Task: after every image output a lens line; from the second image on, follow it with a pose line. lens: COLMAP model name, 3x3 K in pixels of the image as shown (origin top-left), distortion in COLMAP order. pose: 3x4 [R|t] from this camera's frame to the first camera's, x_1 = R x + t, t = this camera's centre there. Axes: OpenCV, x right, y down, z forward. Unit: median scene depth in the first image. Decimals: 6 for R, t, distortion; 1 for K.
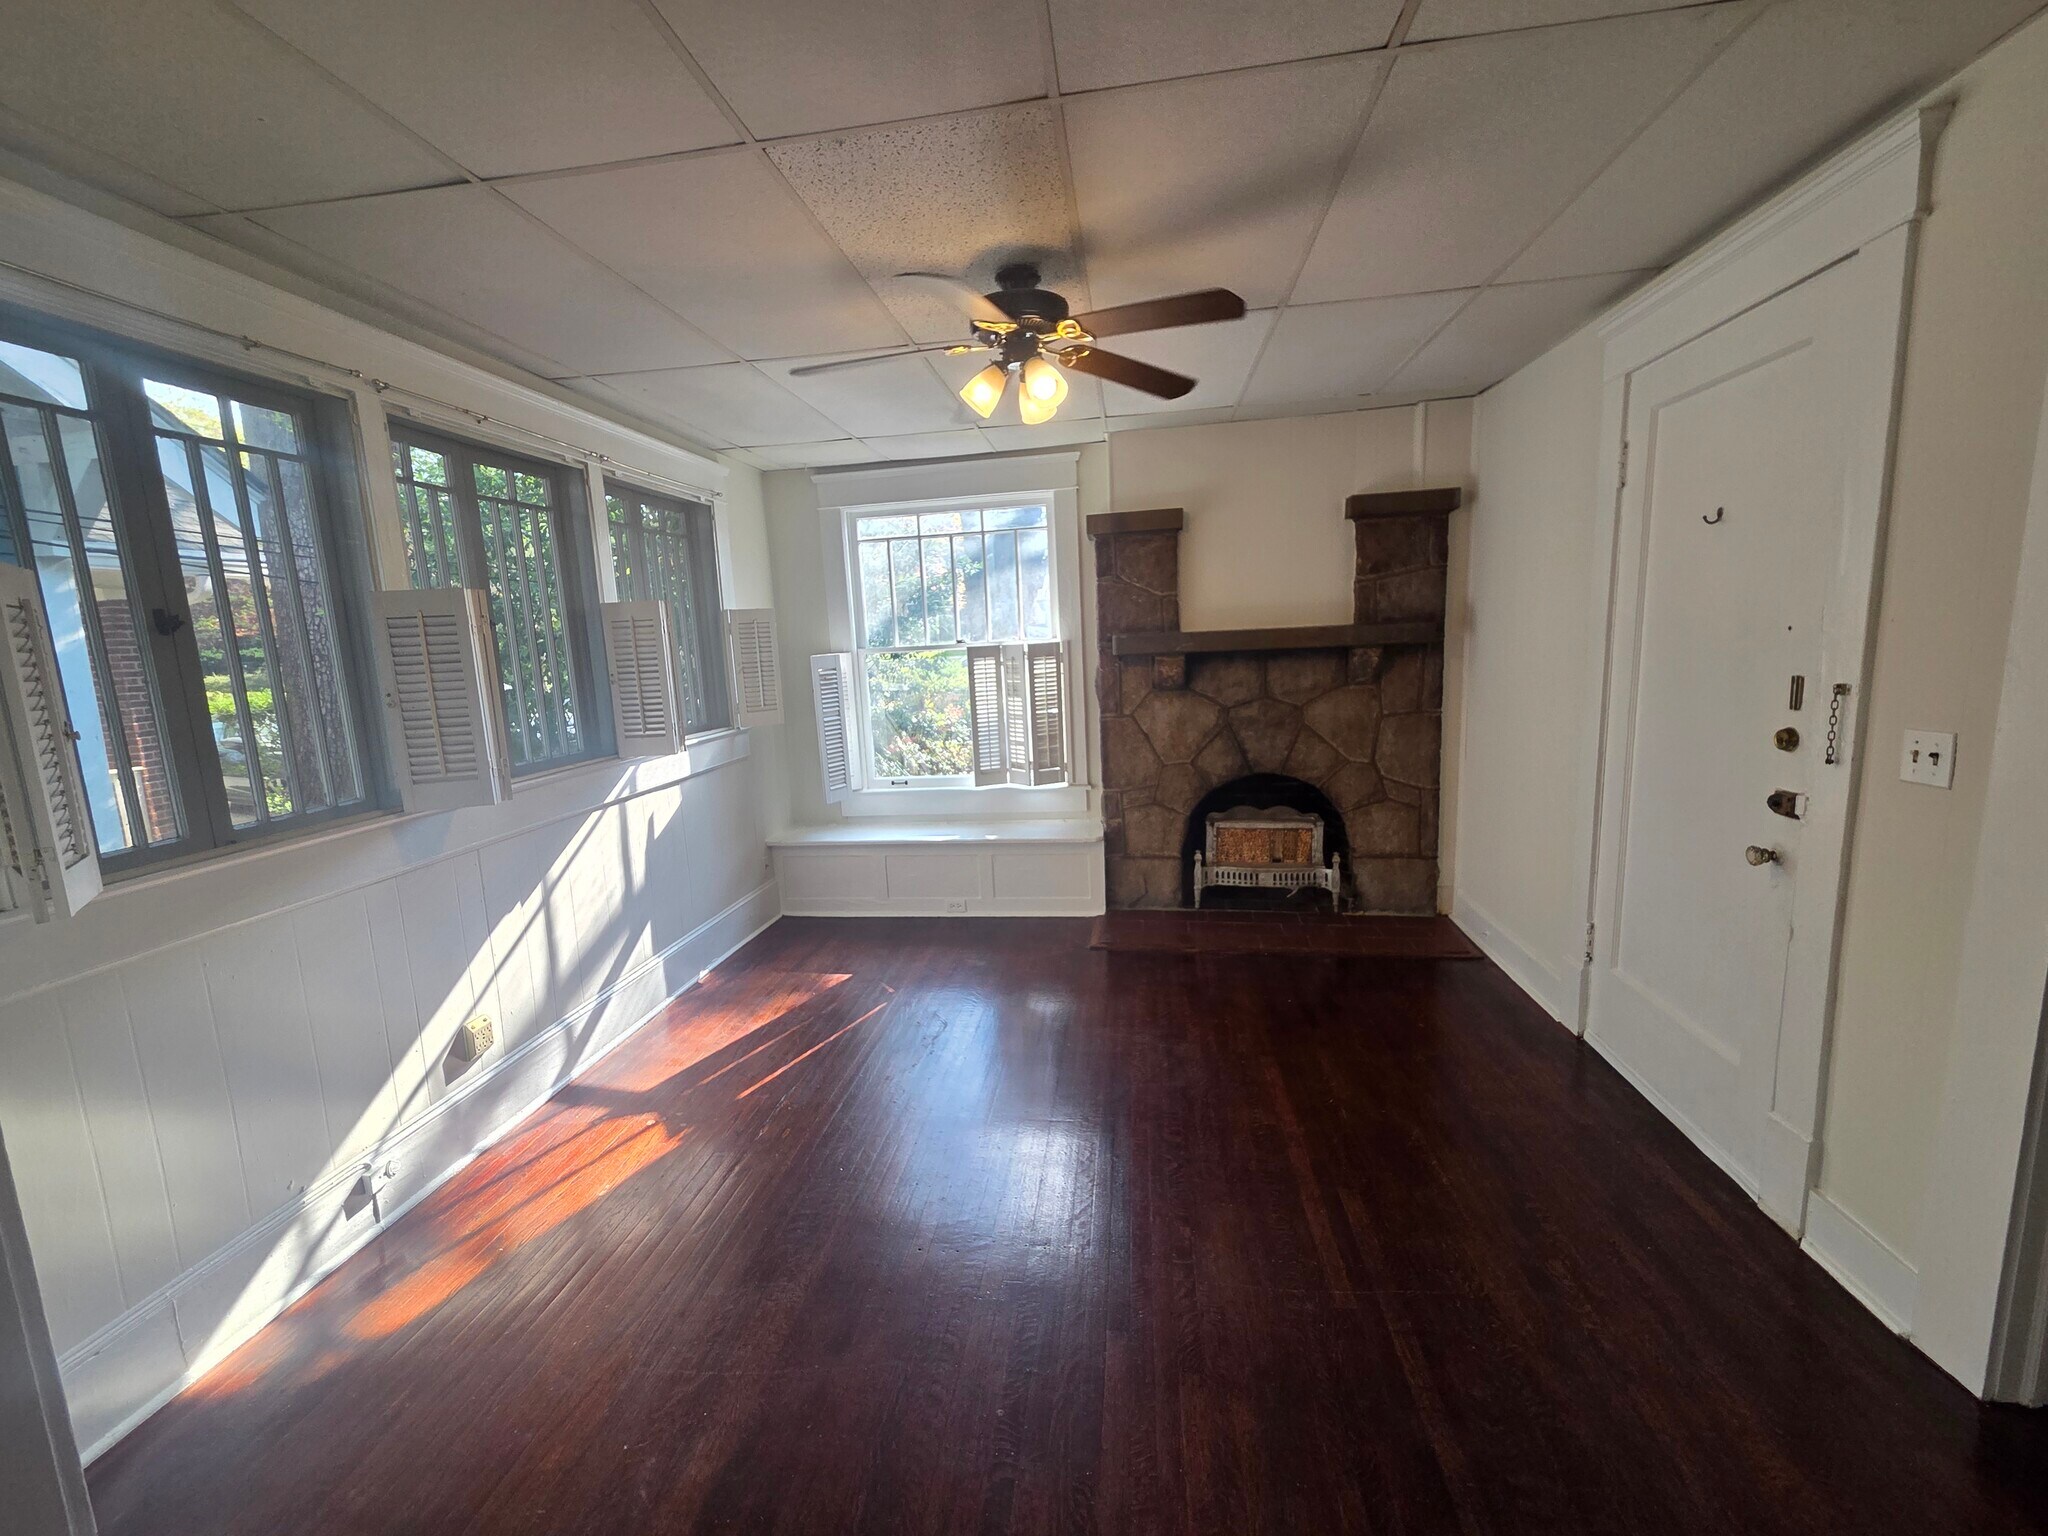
lens RADIAL K [[836.4, 0, 1012.8], [0, 836.4, 756.8], [0, 0, 1]] dist [0.001985, 0.000085]
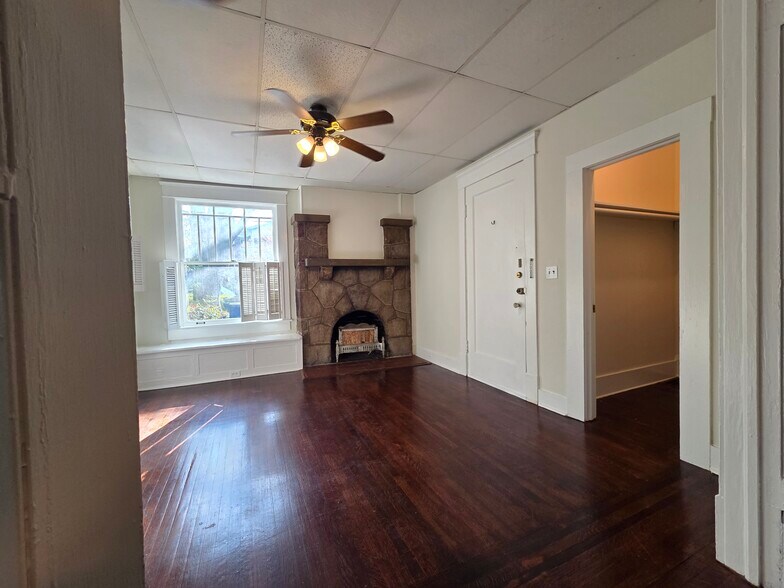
lens RADIAL K [[321.1, 0, 387.5], [0, 321.1, 291.6], [0, 0, 1]] dist [0.000463, -0.000525]
pose [[0.848402, 0.012214, 0.529211, -0.194953], [0.063023, 0.990293, -0.123890, 0.098762], [-0.525587, 0.138461, 0.839397, 0.031272]]
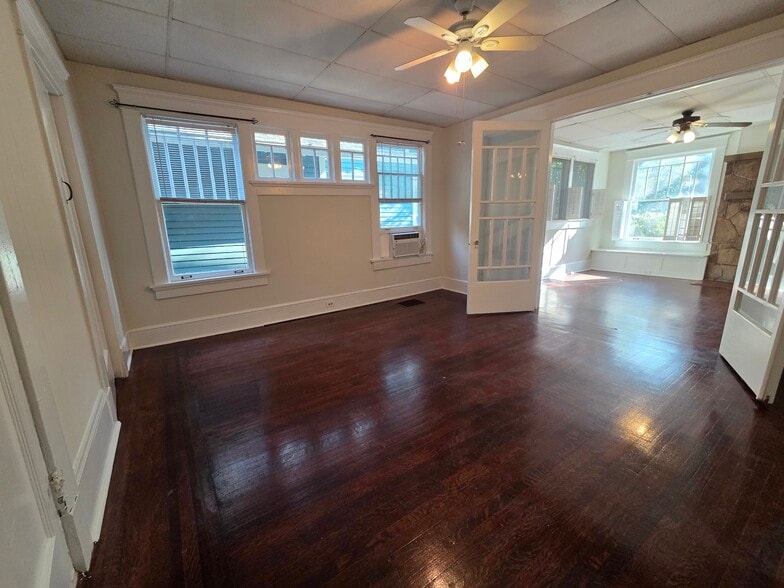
lens RADIAL K [[321.1, 0, 387.5], [0, 321.1, 291.6], [0, 0, 1]] dist [0.000463, -0.000525]
pose [[0.681189, 0.190099, -0.706997, 0.177857], [-0.111048, 0.981356, 0.156875, 0.181102], [0.723637, -0.028351, 0.689598, -0.832017]]
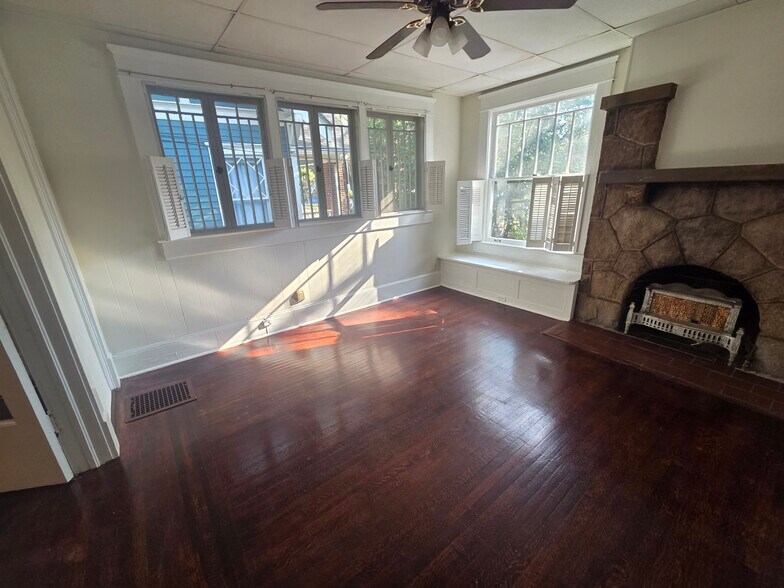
lens RADIAL K [[321.1, 0, 387.5], [0, 321.1, 291.6], [0, 0, 1]] dist [0.000463, -0.000525]
pose [[0.715837, 0.239507, -0.655907, 0.298391], [-0.095451, 0.964081, 0.247865, -0.026898], [0.691713, -0.114824, 0.712986, 0.183196]]
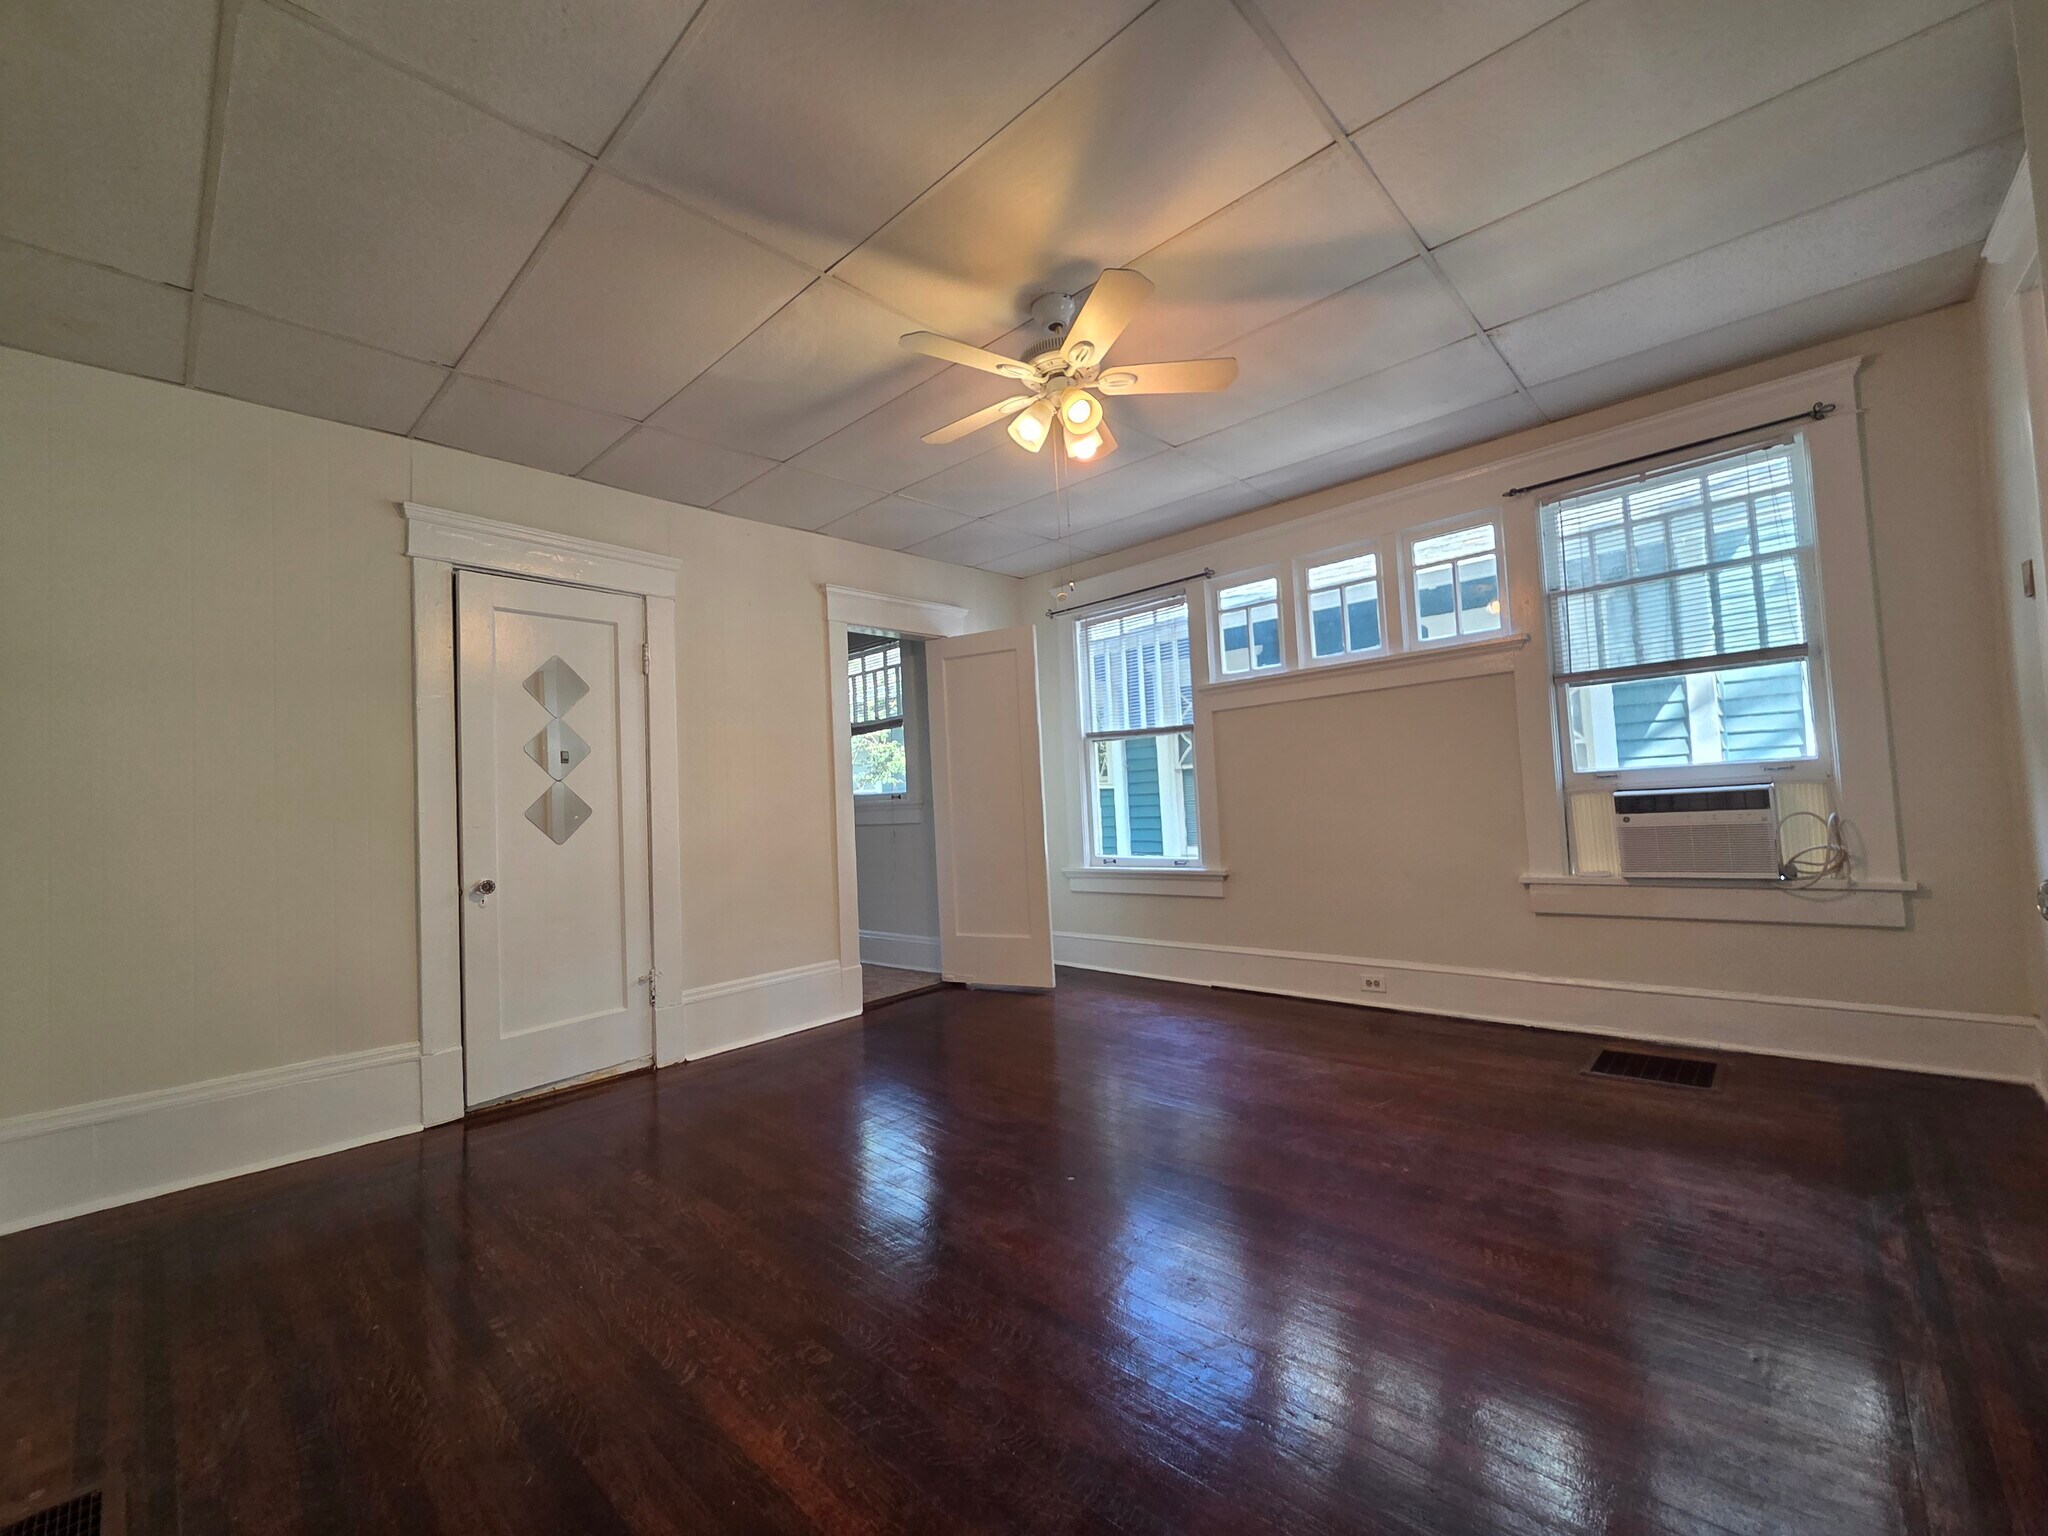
lens RADIAL K [[838.8, 0, 1012.2], [0, 838.8, 761.7], [0, 0, 1]] dist [0.000463, -0.000525]
pose [[-0.565452, 0.040921, -0.823766, 0.345539], [-0.042426, 0.996003, 0.078599, 0.091074], [0.823690, 0.079393, -0.561456, -0.076722]]
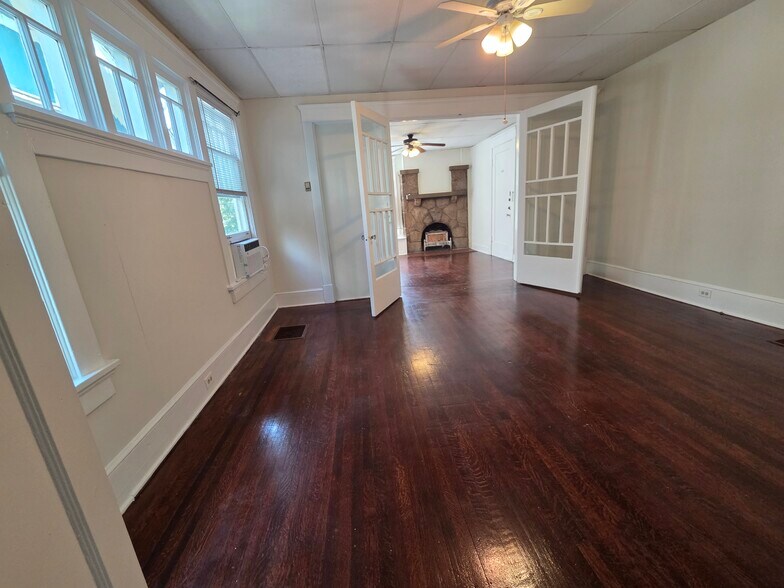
lens RADIAL K [[320.2, 0, 387.7], [0, 320.2, 289.7], [0, 0, 1]] dist [0.001985, 0.000085]
pose [[0.967496, -0.094304, 0.234647, -0.485315], [0.073348, 0.992626, 0.096508, 0.217755], [-0.242018, -0.076160, 0.967278, -0.847015]]
